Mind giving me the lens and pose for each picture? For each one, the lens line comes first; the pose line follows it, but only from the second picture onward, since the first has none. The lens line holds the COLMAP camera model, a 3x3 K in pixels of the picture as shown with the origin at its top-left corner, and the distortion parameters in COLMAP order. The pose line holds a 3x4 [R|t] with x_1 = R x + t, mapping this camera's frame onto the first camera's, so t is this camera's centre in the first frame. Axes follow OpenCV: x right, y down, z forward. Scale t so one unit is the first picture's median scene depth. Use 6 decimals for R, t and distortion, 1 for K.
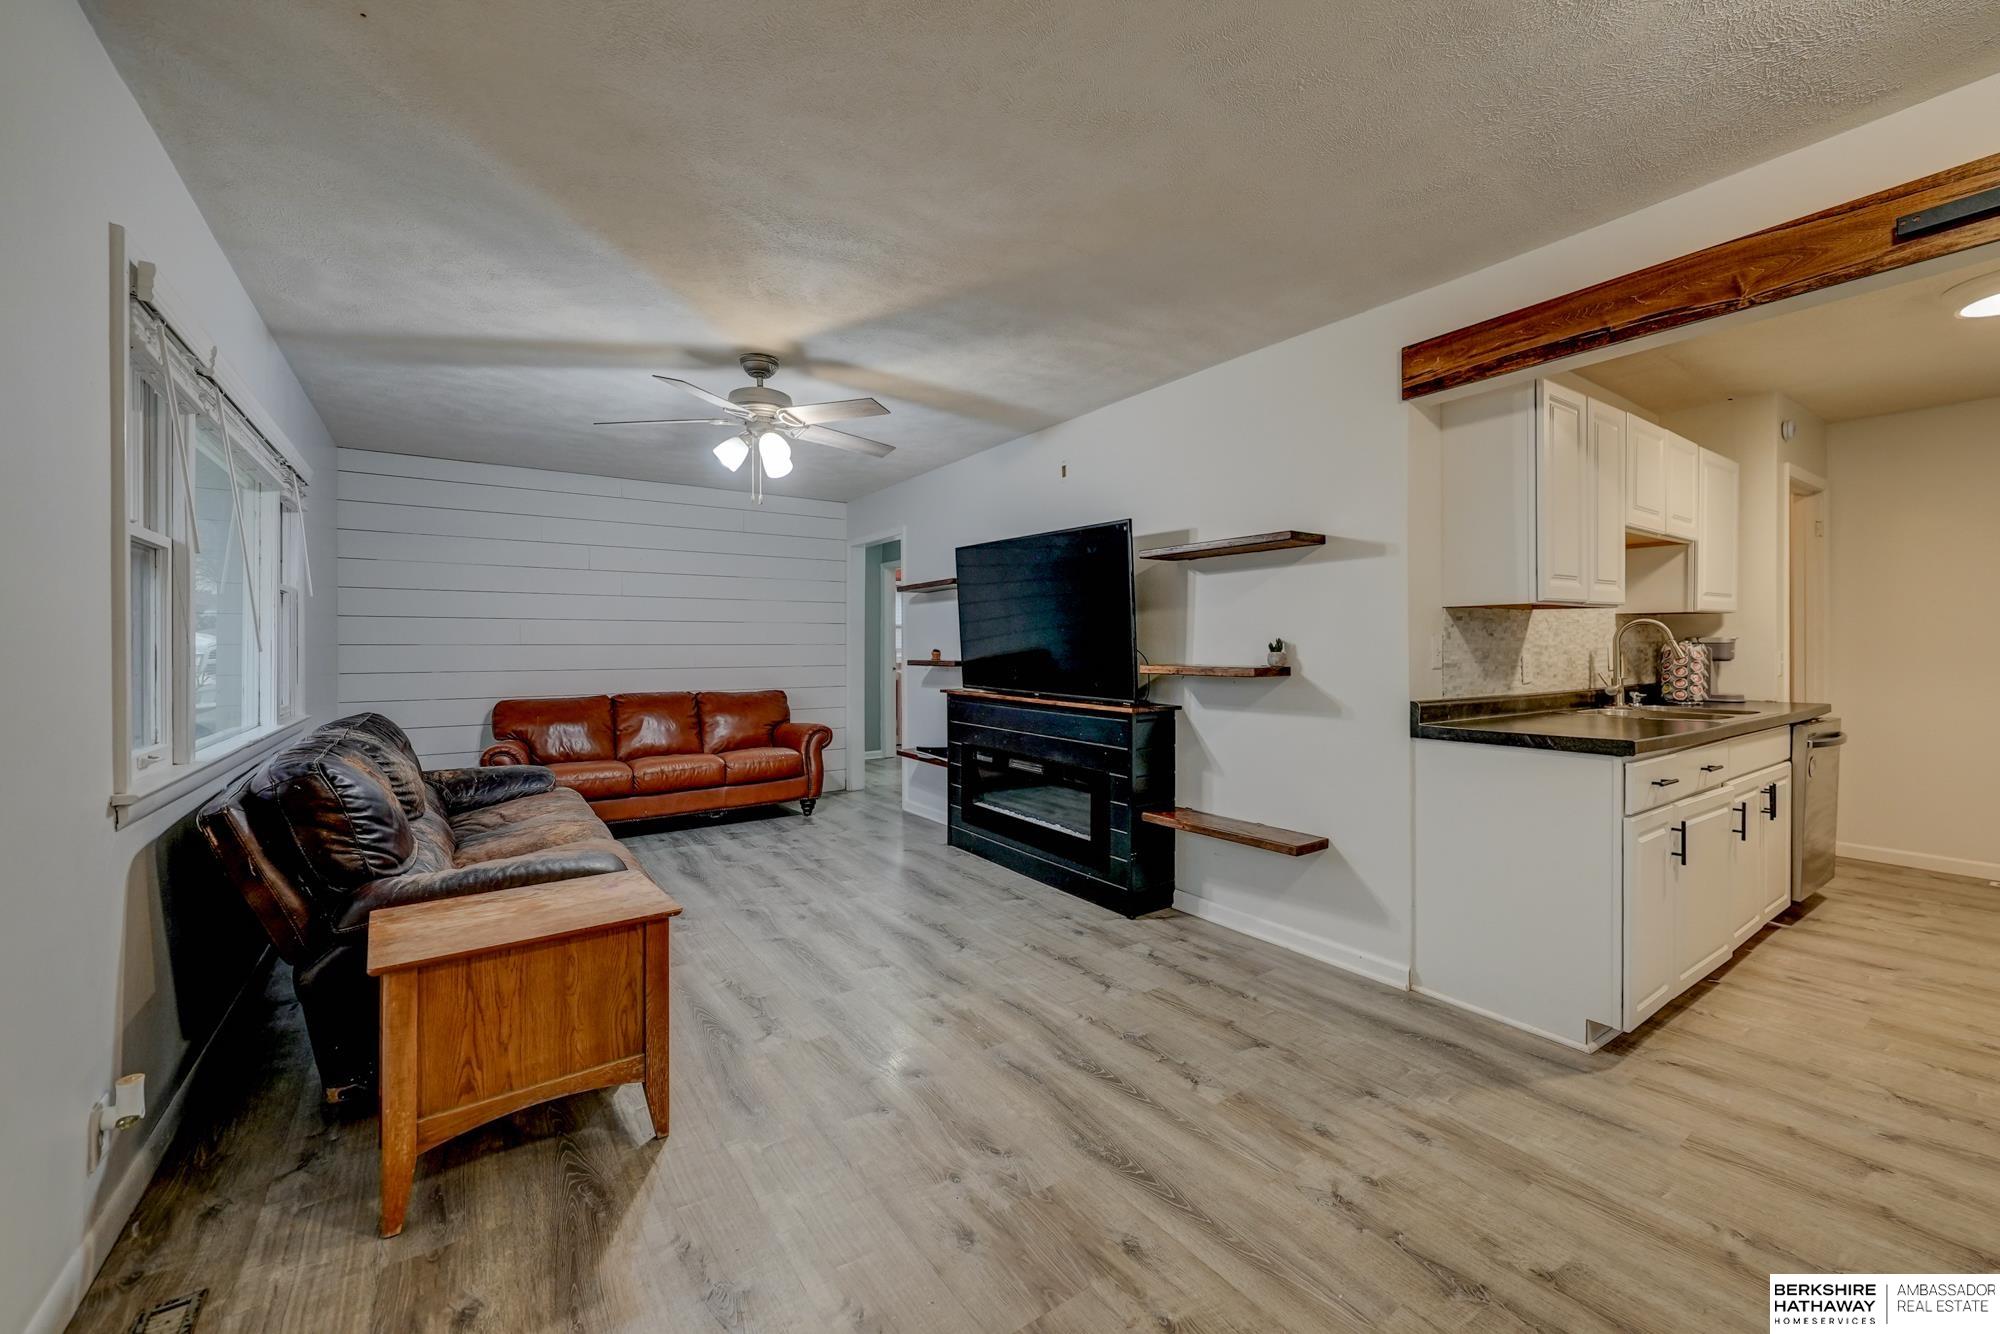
lens RADIAL K [[784.2, 0, 1001.2], [0, 784.2, 647.1], [0, 0, 1]] dist [-0.001253, -0.000007]
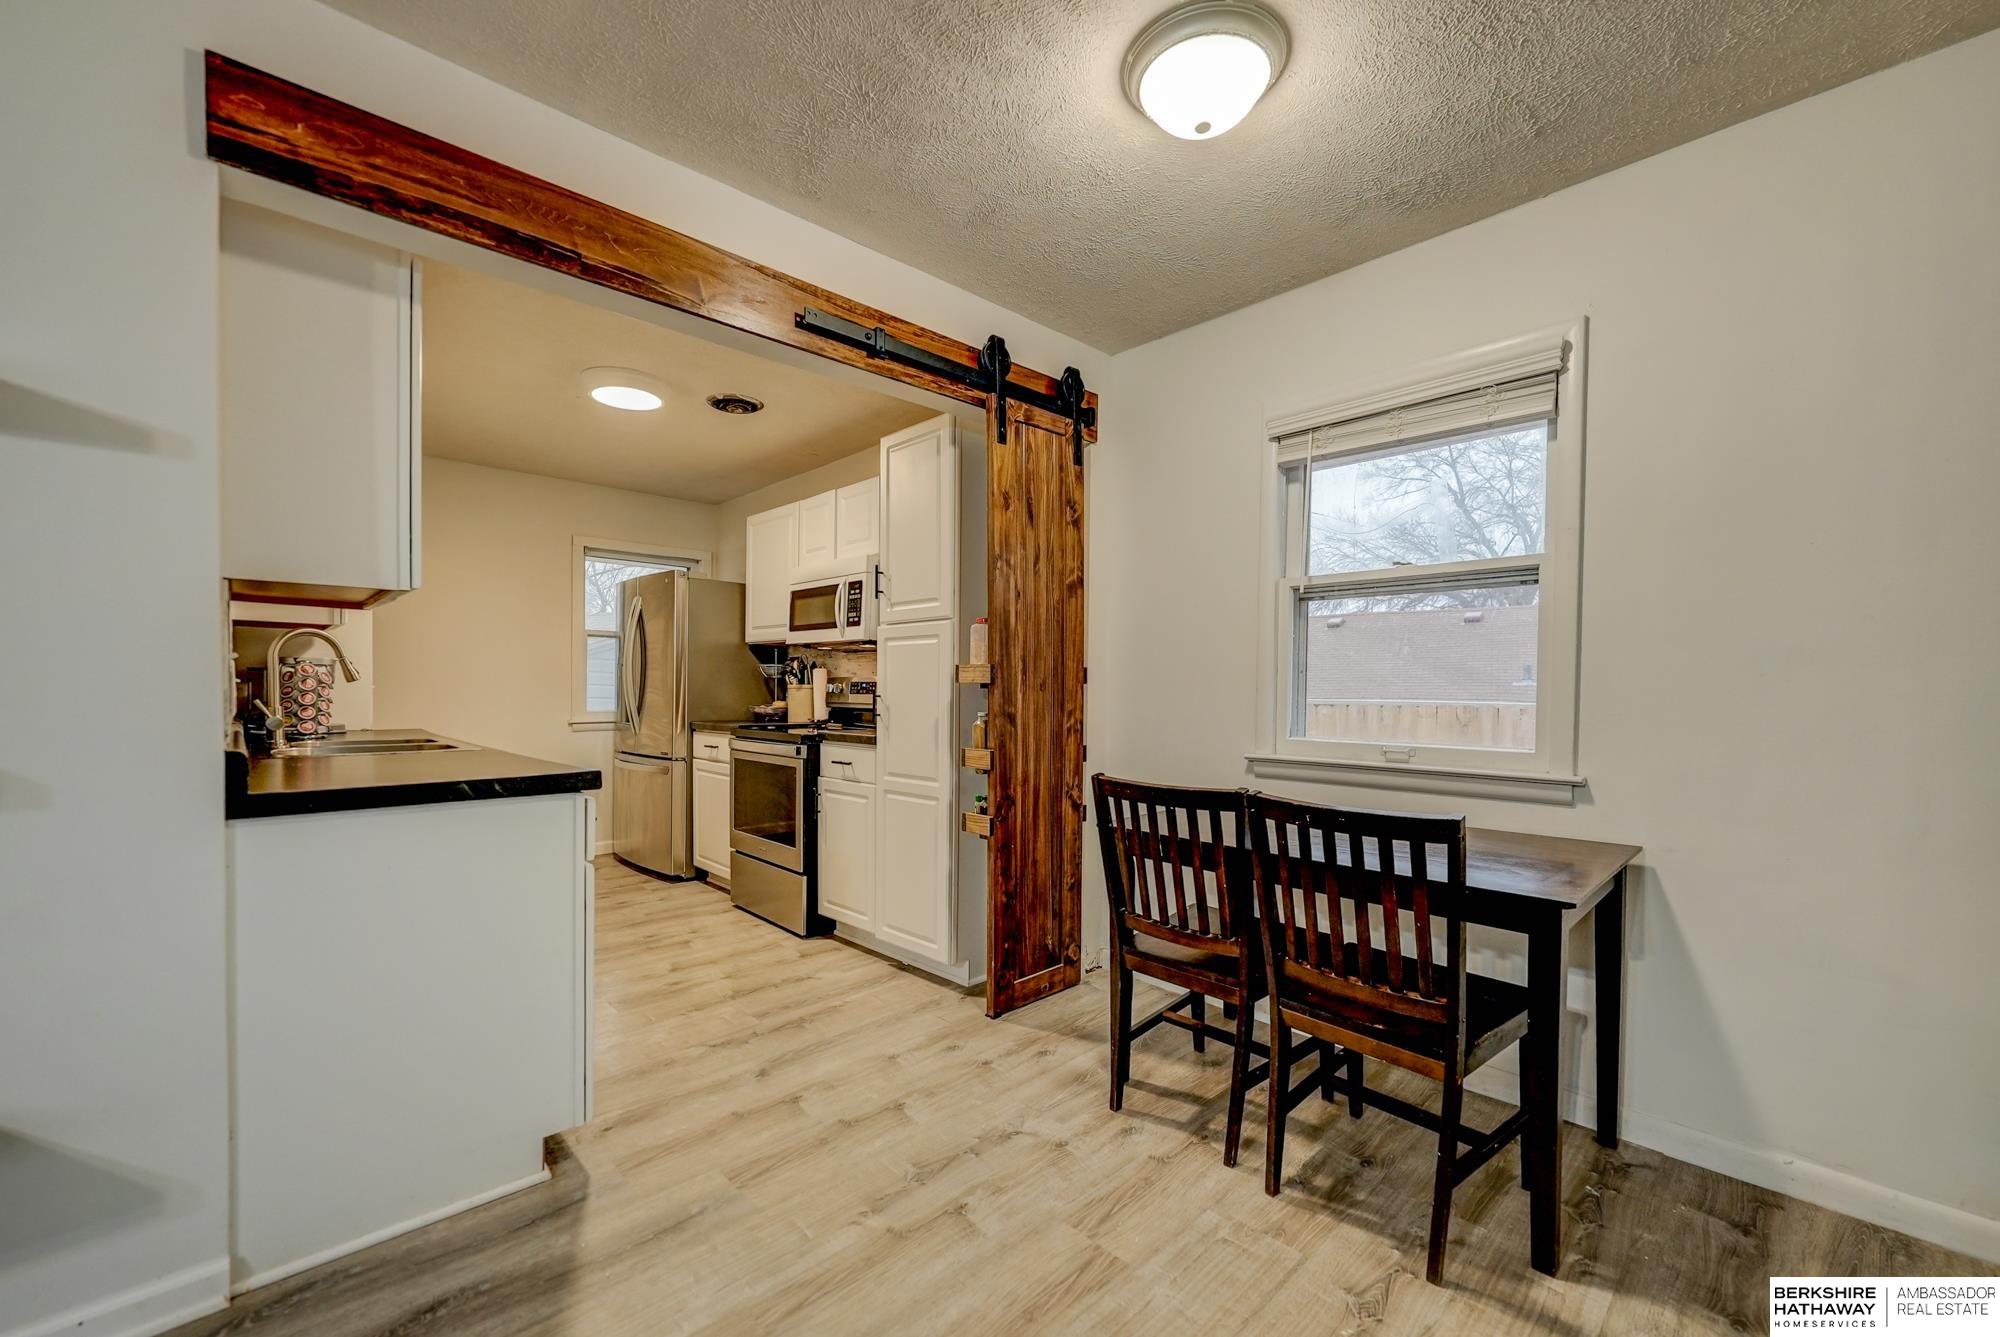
lens RADIAL K [[800.3, 0, 1004.0], [0, 800.3, 704.7], [0, 0, 1]] dist [-0.000801, 0.000061]
pose [[-0.155664, -0.018275, 0.987641, -0.082129], [-0.006679, 0.999825, 0.017448, 0.026156], [-0.987787, -0.003881, -0.155759, 0.576007]]
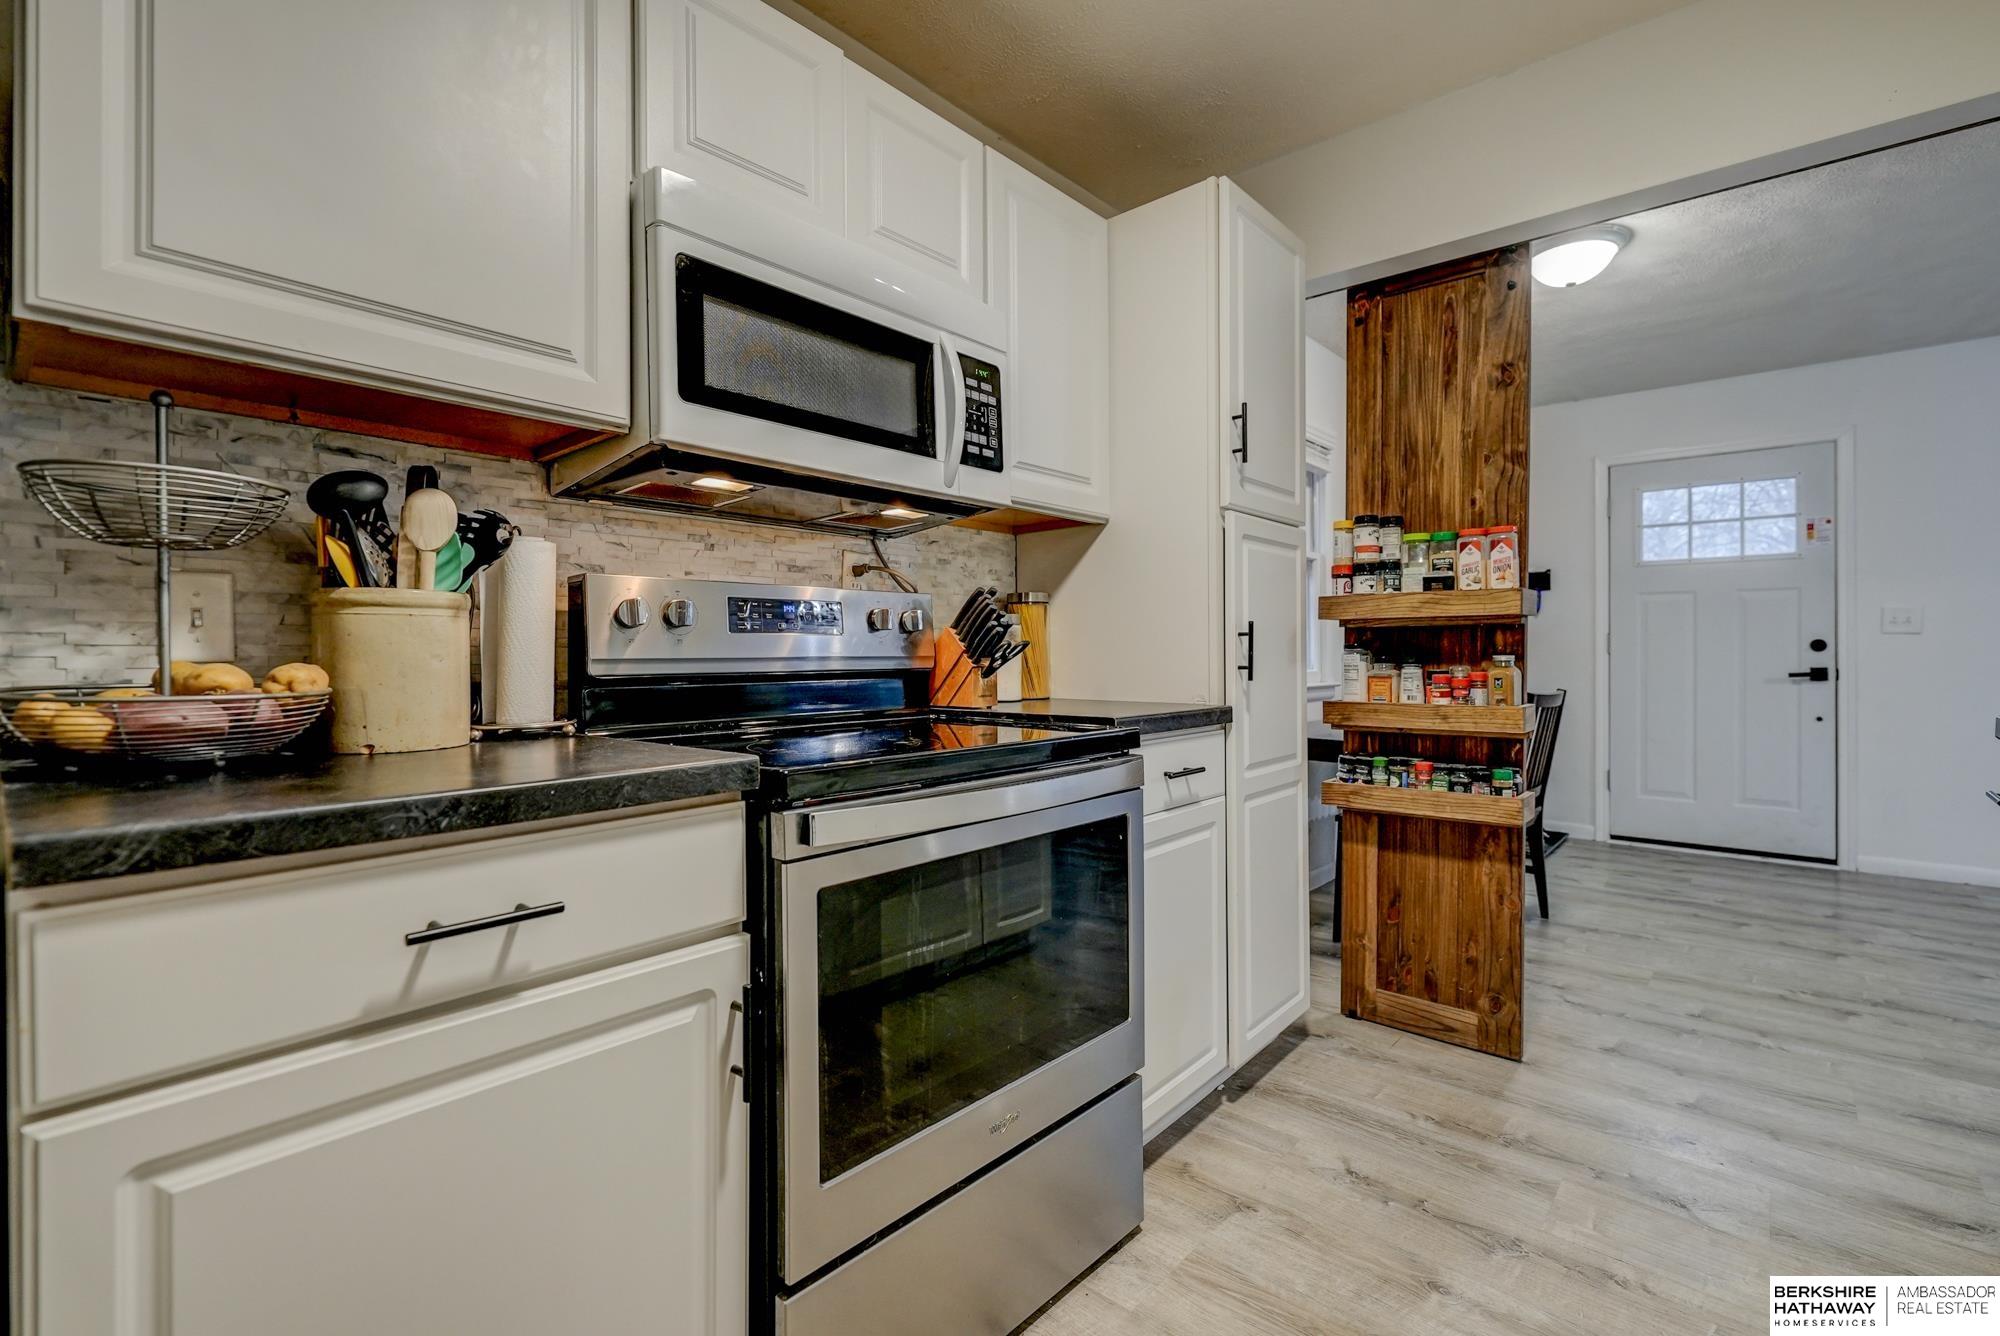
lens RADIAL K [[896.1, 0, 1004.9], [0, 896.1, 652.8], [0, 0, 1]] dist [0.001353, -0.000247]
pose [[-0.969755, 0.006538, -0.243991, 1.480986], [0.006531, 0.999978, 0.000837, 0.048828], [0.243992, -0.000782, -0.969777, 1.251530]]
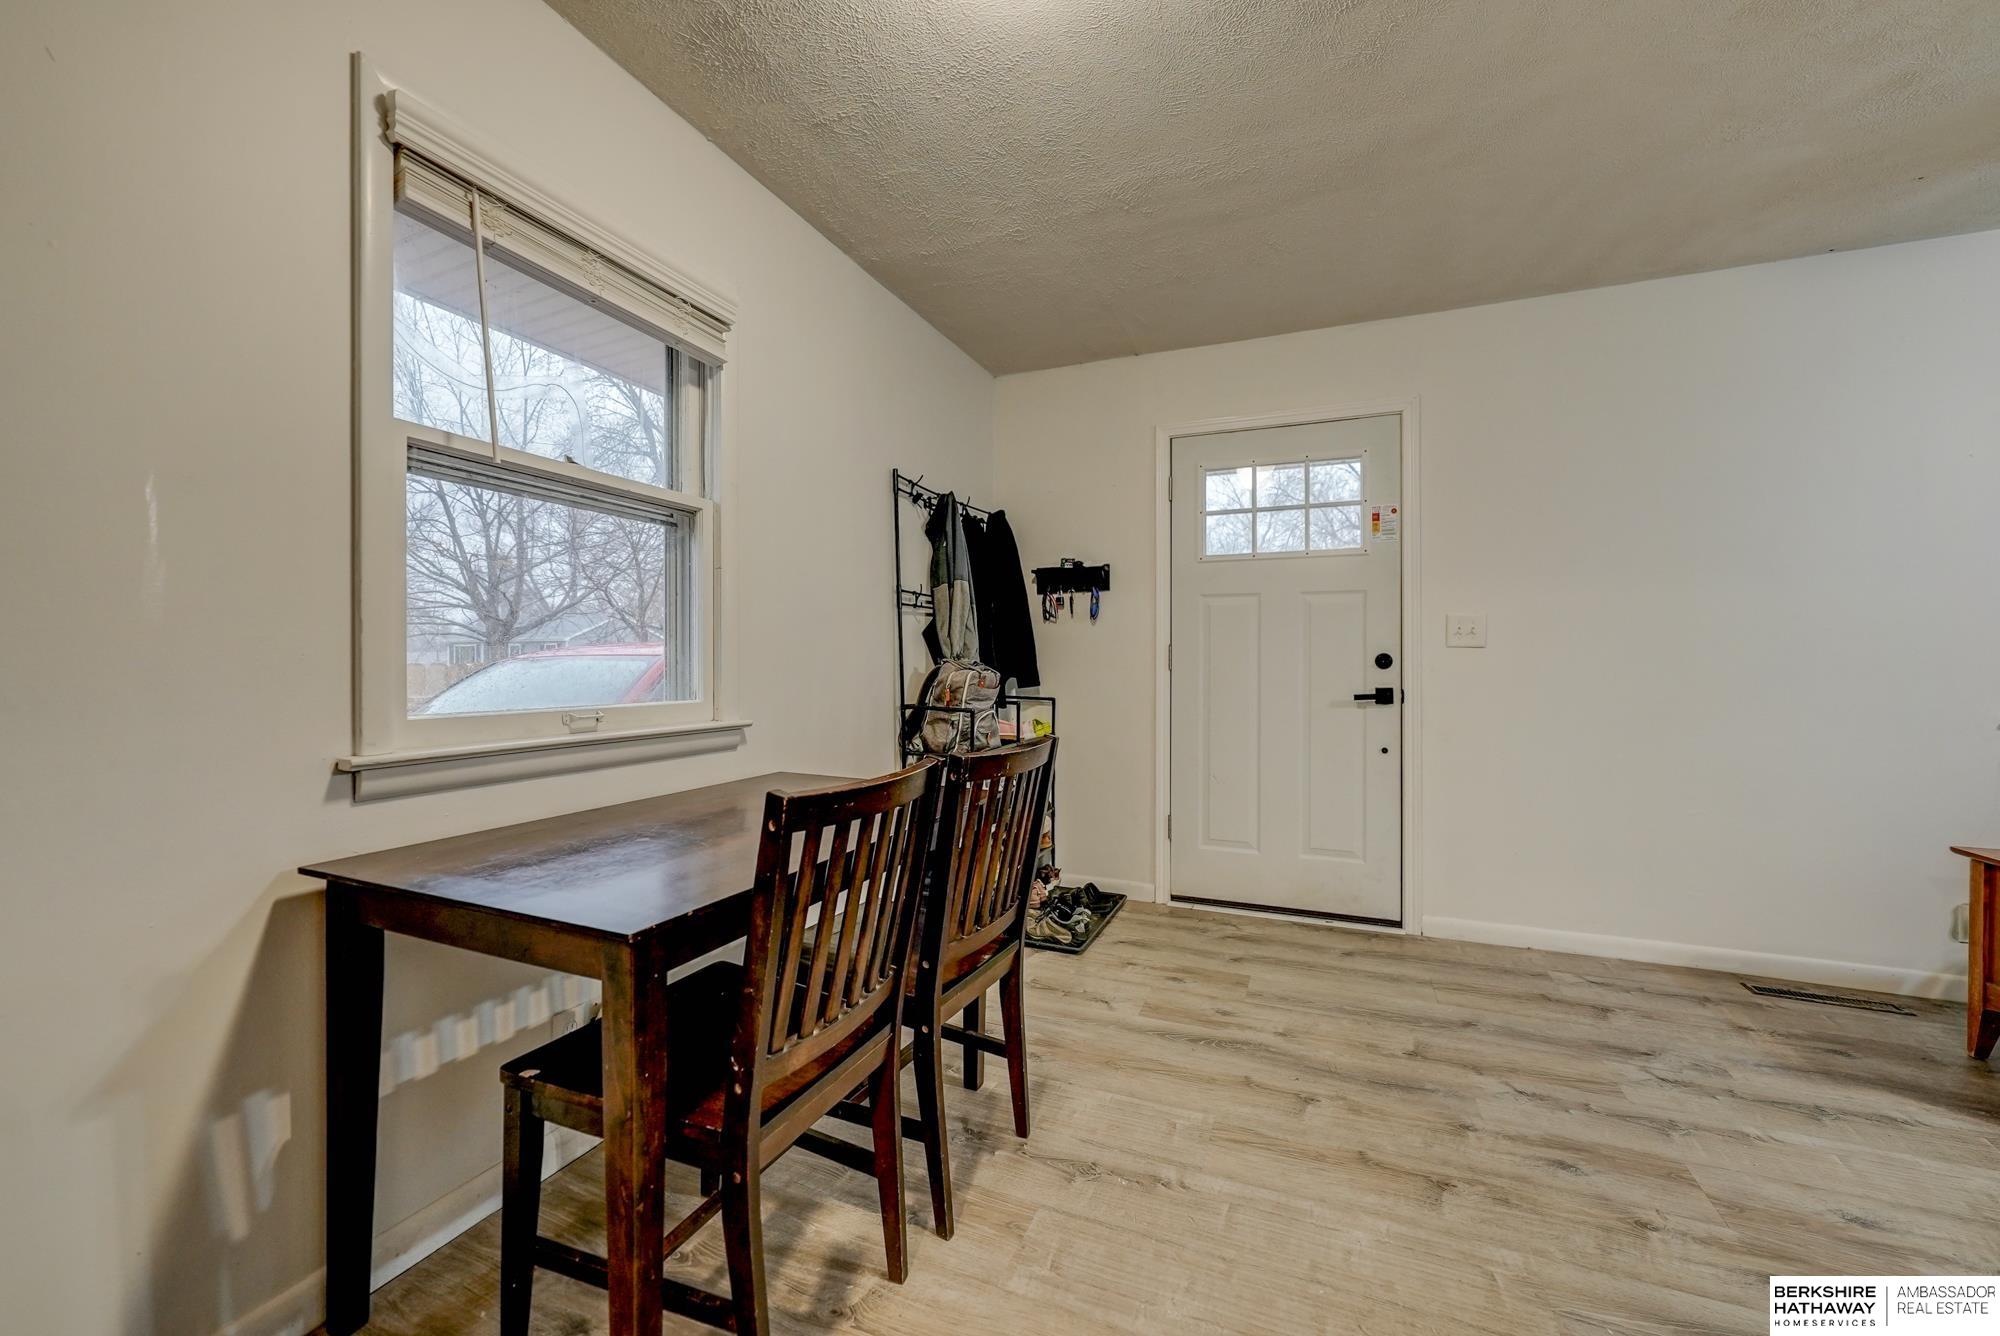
lens RADIAL K [[782.3, 0, 1005.3], [0, 782.3, 662.6], [0, 0, 1]] dist [-0.002058, 0.000318]
pose [[-0.842887, 0.002542, -0.538085, 0.773803], [0.002912, 0.999996, 0.000164, 0.046808], [0.538083, -0.001429, -0.842890, 0.725859]]
